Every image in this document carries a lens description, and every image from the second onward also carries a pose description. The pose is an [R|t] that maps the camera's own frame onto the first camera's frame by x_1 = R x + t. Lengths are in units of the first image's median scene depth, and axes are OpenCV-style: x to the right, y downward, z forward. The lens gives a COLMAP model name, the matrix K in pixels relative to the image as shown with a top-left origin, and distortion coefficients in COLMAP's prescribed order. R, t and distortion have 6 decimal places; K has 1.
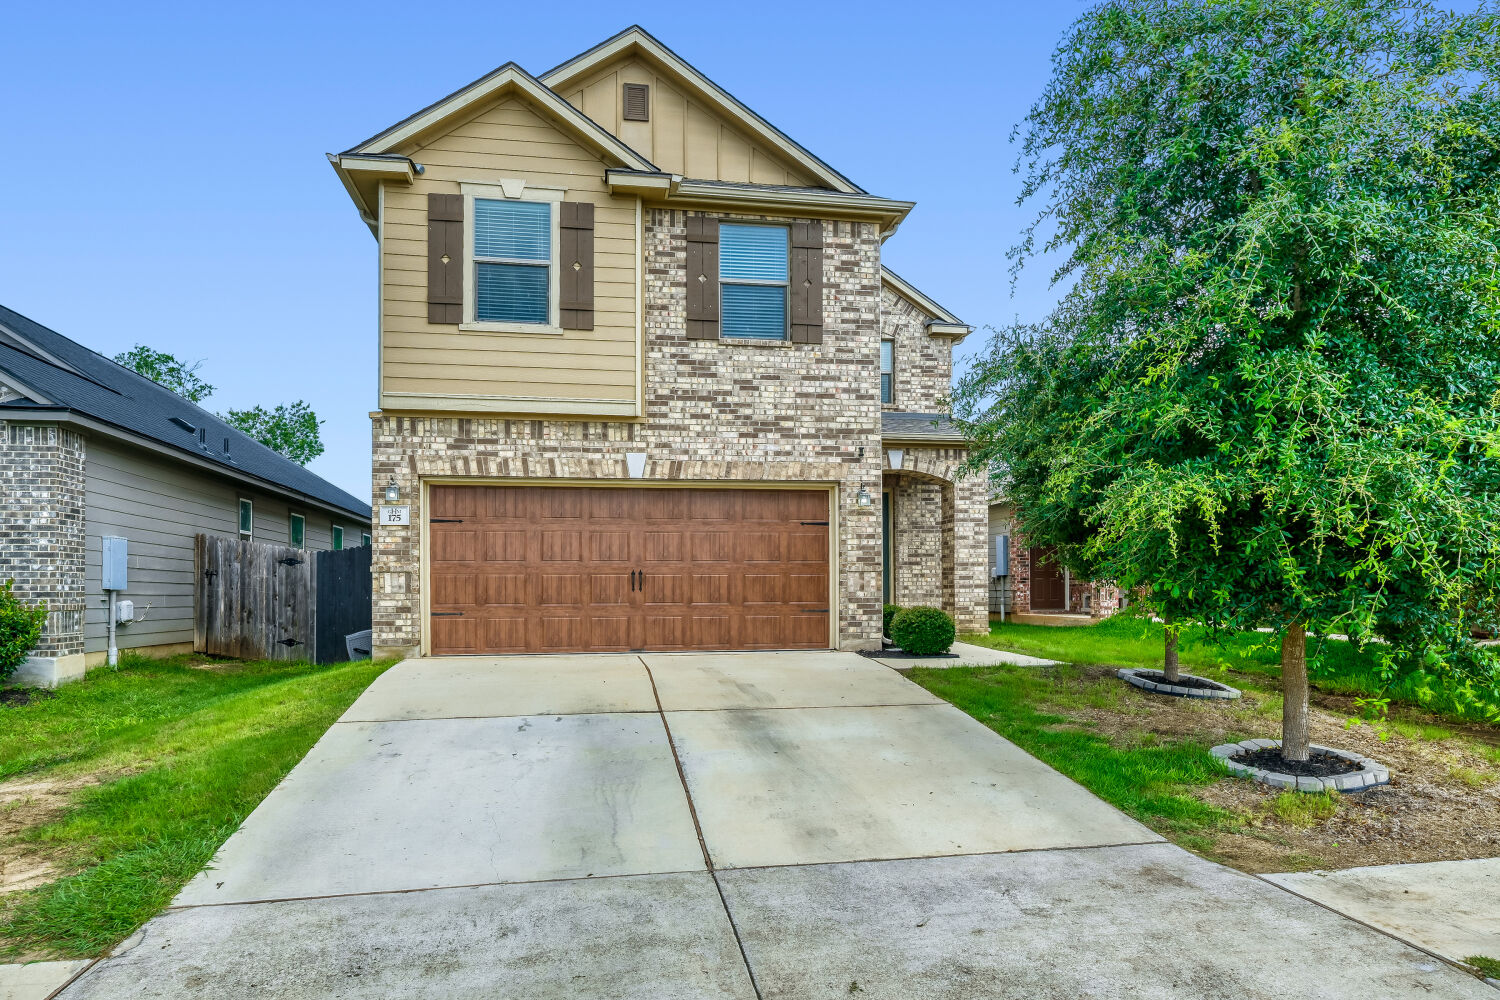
lens RADIAL K [[897.3, 0, 749.5], [0, 897.3, 539.1], [0, 0, 1]] dist [-0.000625, -0.000626]
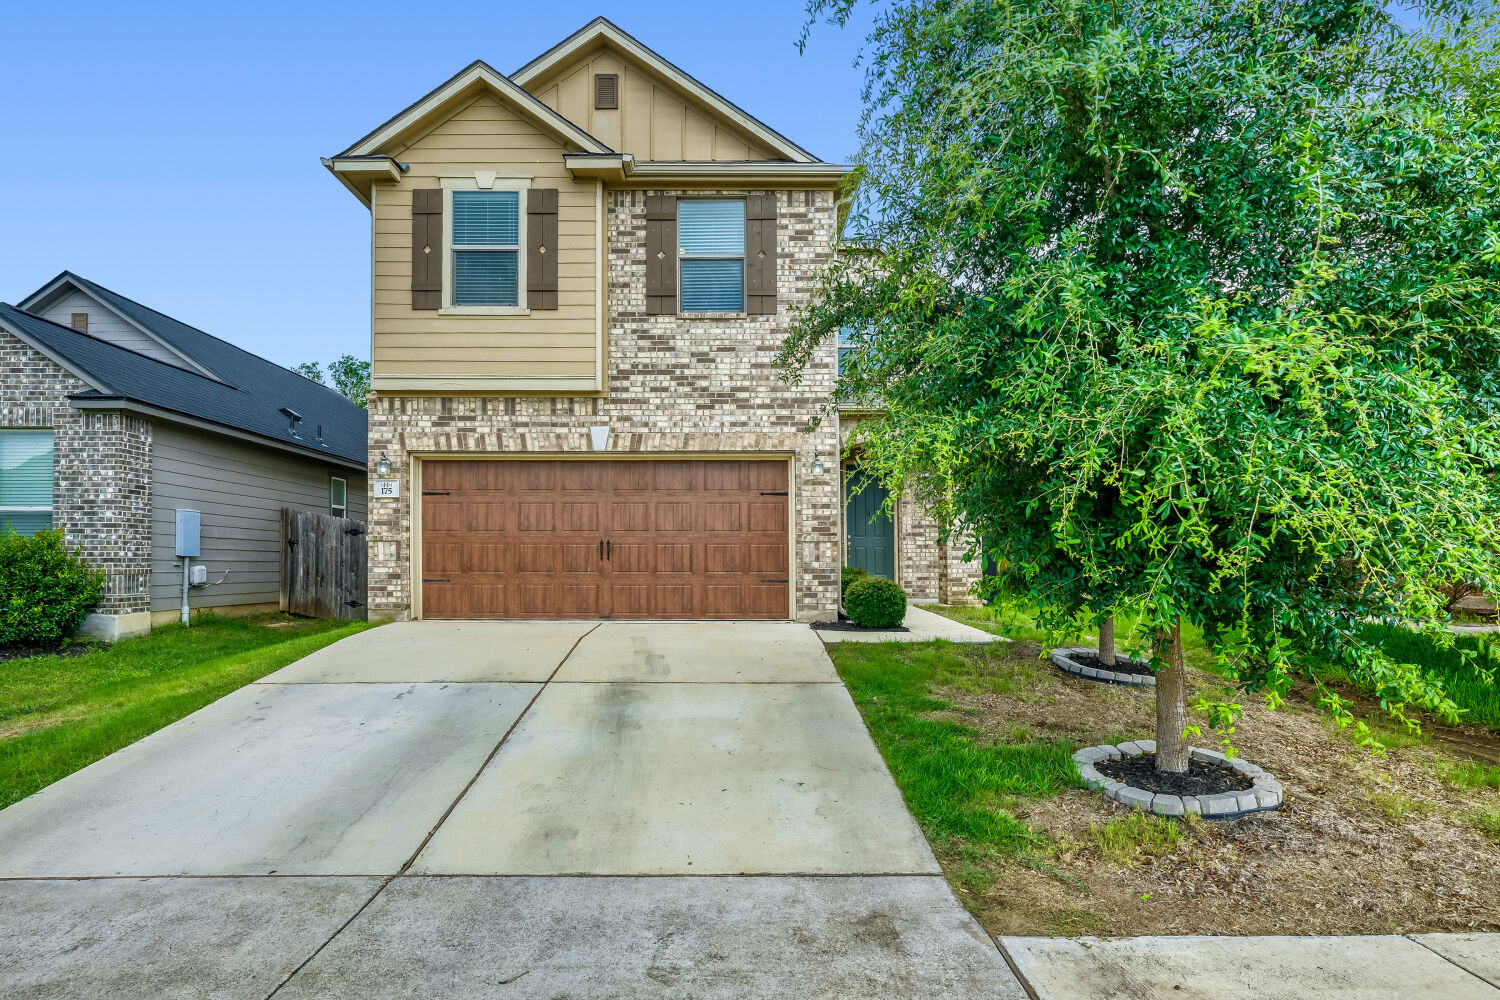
lens RADIAL K [[798.6, 0, 752.3], [0, 798.6, 503.2], [0, 0, 1]] dist [-0.000658, -0.000329]
pose [[0.988370, -0.004463, -0.152000, 0.187507], [0.002303, 0.999894, -0.014383, 0.005992], [0.152048, 0.013866, 0.988276, 0.118611]]
